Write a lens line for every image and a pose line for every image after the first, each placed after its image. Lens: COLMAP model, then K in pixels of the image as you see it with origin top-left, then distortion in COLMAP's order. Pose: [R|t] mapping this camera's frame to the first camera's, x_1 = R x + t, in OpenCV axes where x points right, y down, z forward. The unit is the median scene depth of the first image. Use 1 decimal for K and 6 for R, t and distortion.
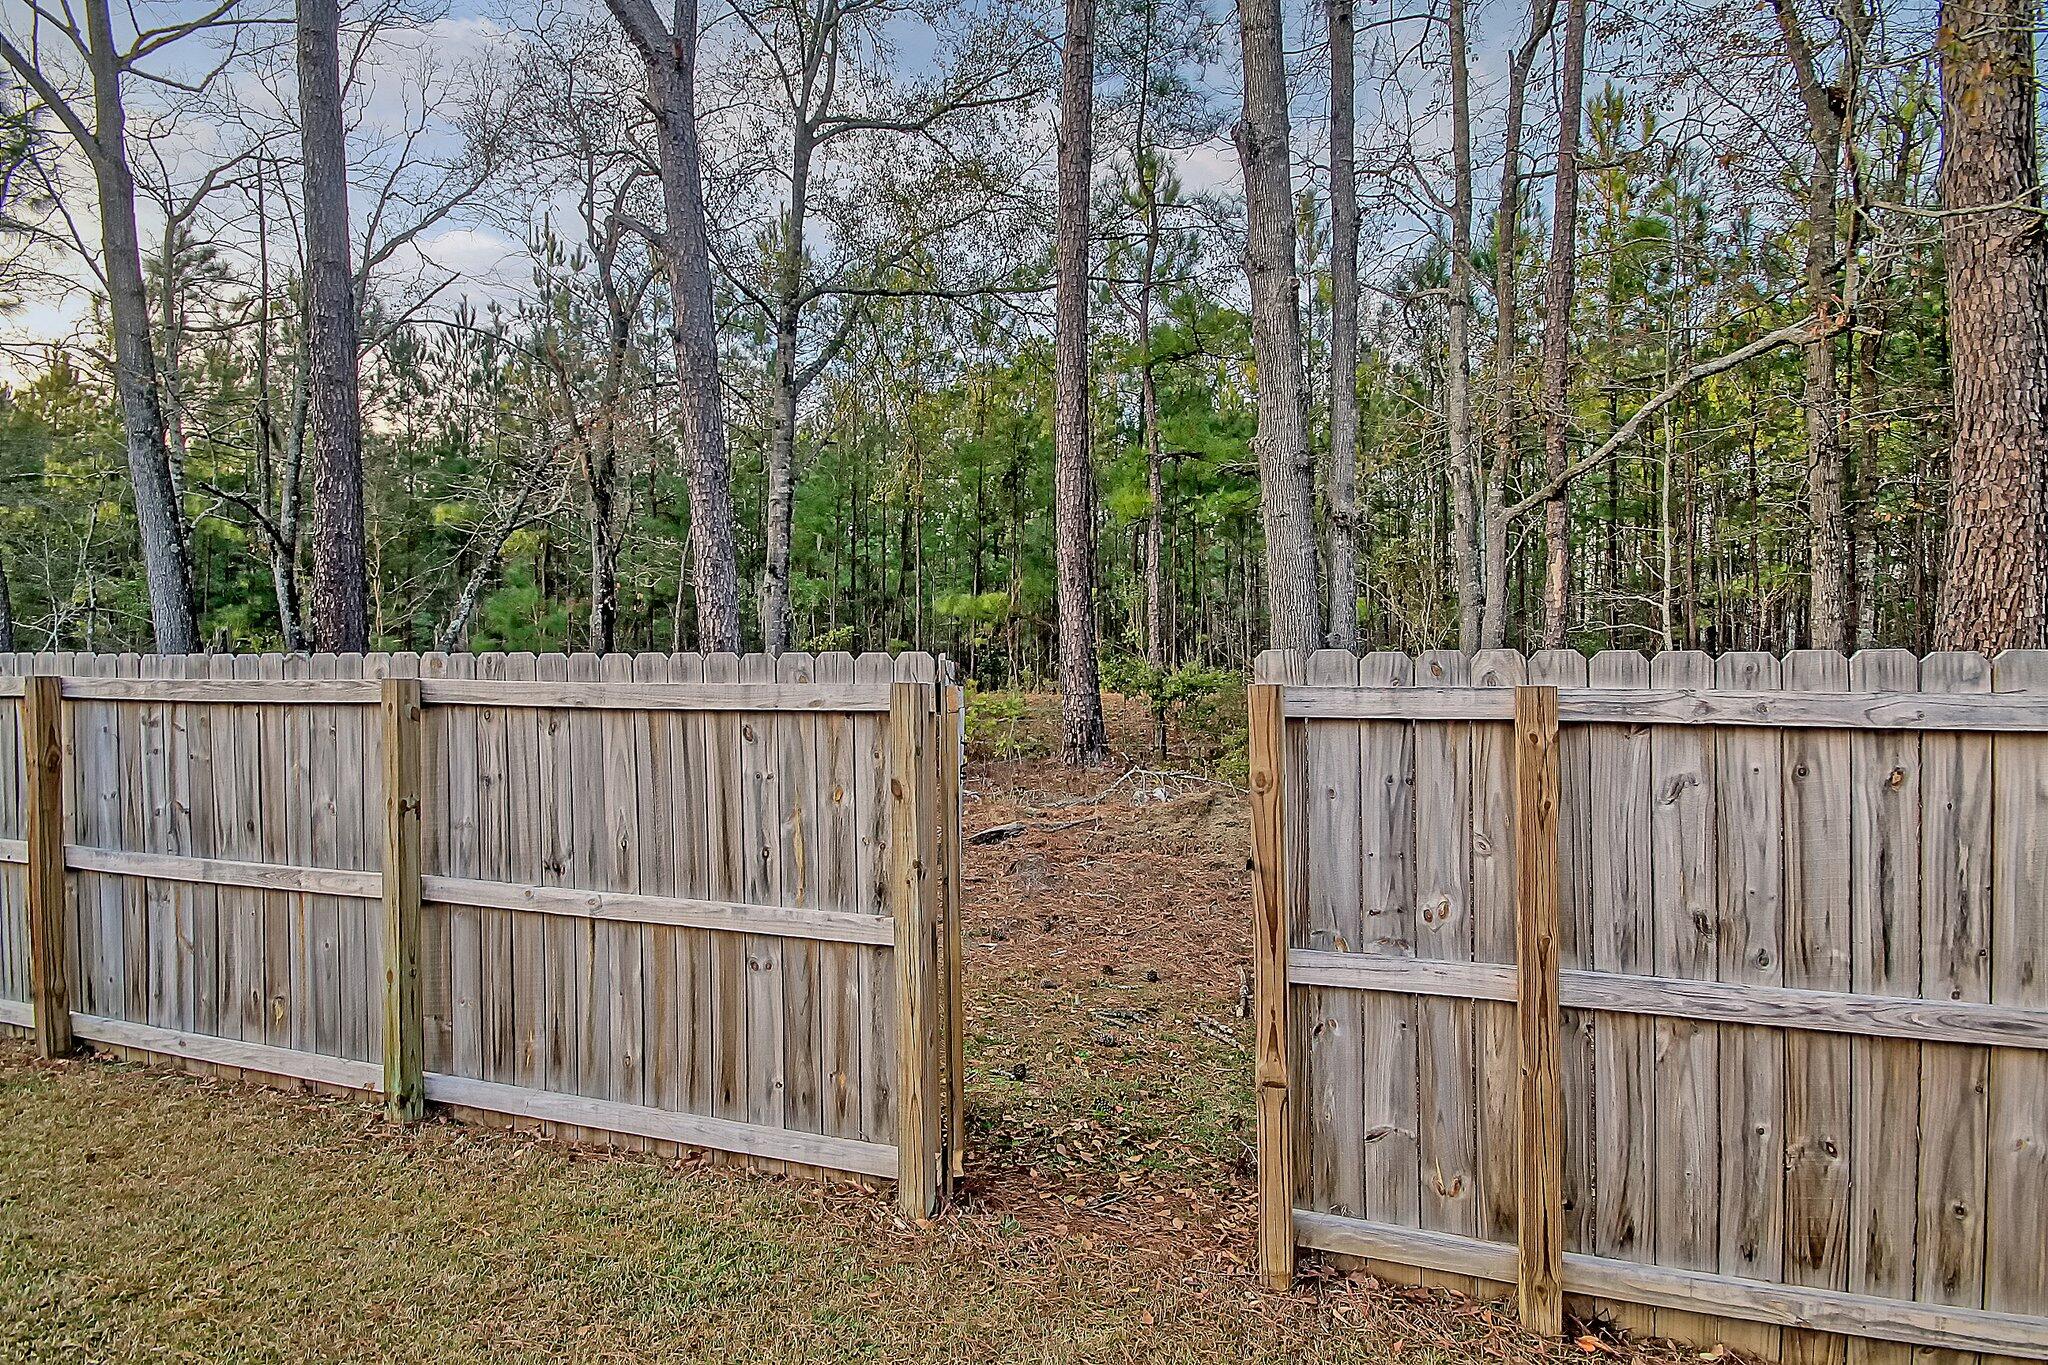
lens RADIAL K [[972.8, 0, 1030.4], [0, 972.8, 686.2], [0, 0, 1]] dist [0.005747, -0.003381]
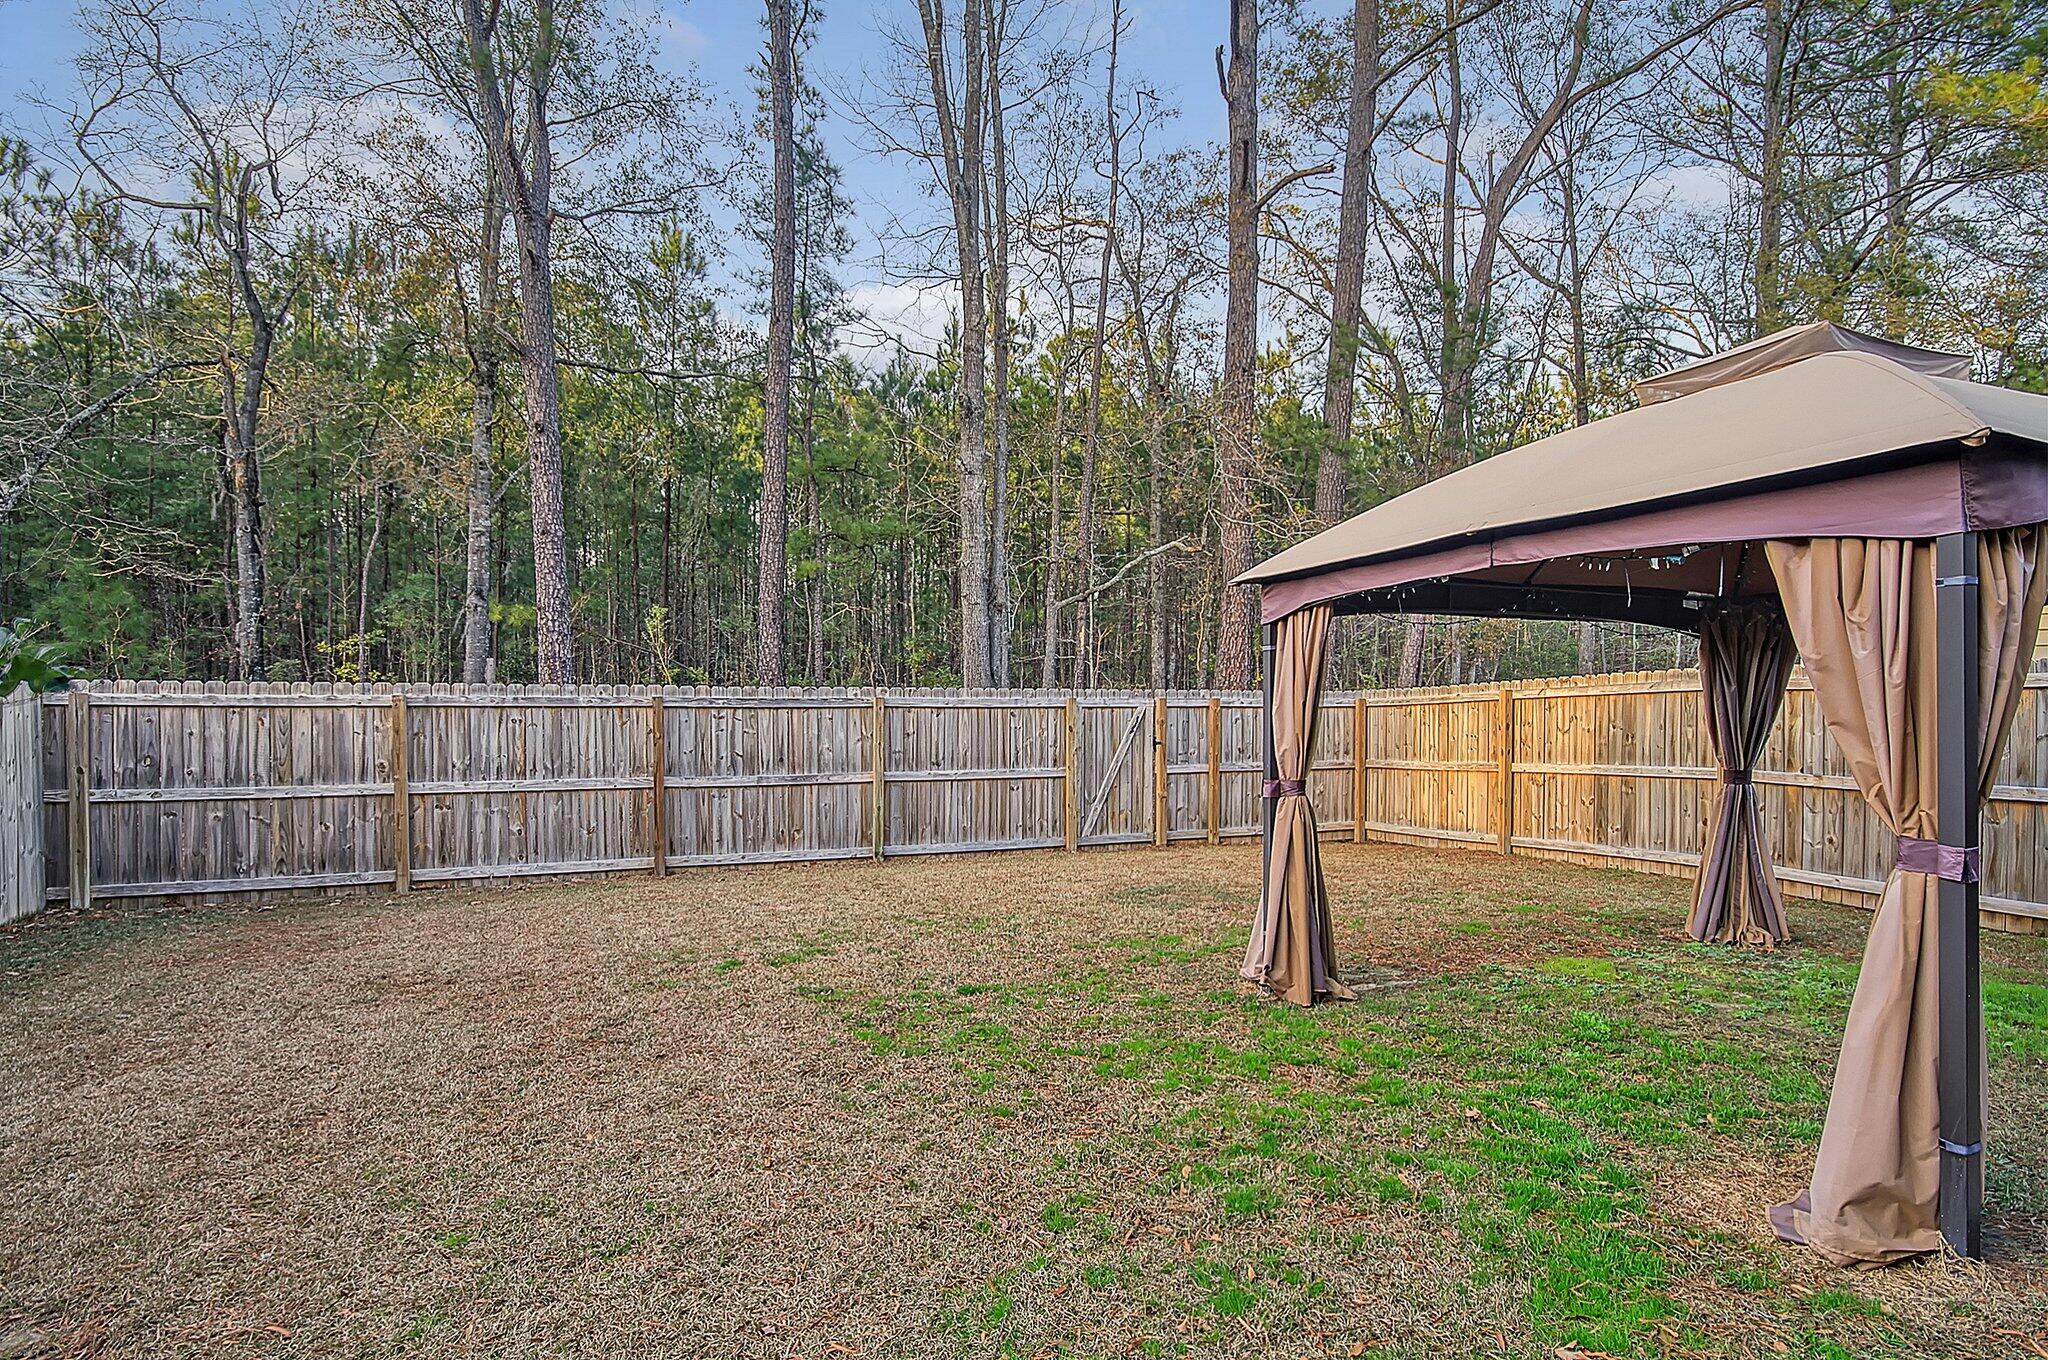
lens RADIAL K [[1061.9, 0, 1020.6], [0, 1061.9, 699.1], [0, 0, 1]] dist [0.004700, 0.001284]
pose [[0.790171, -0.008234, 0.612831, -2.099336], [0.000579, 0.999919, 0.012688, -0.037722], [-0.612886, -0.009670, 0.790112, -1.517198]]
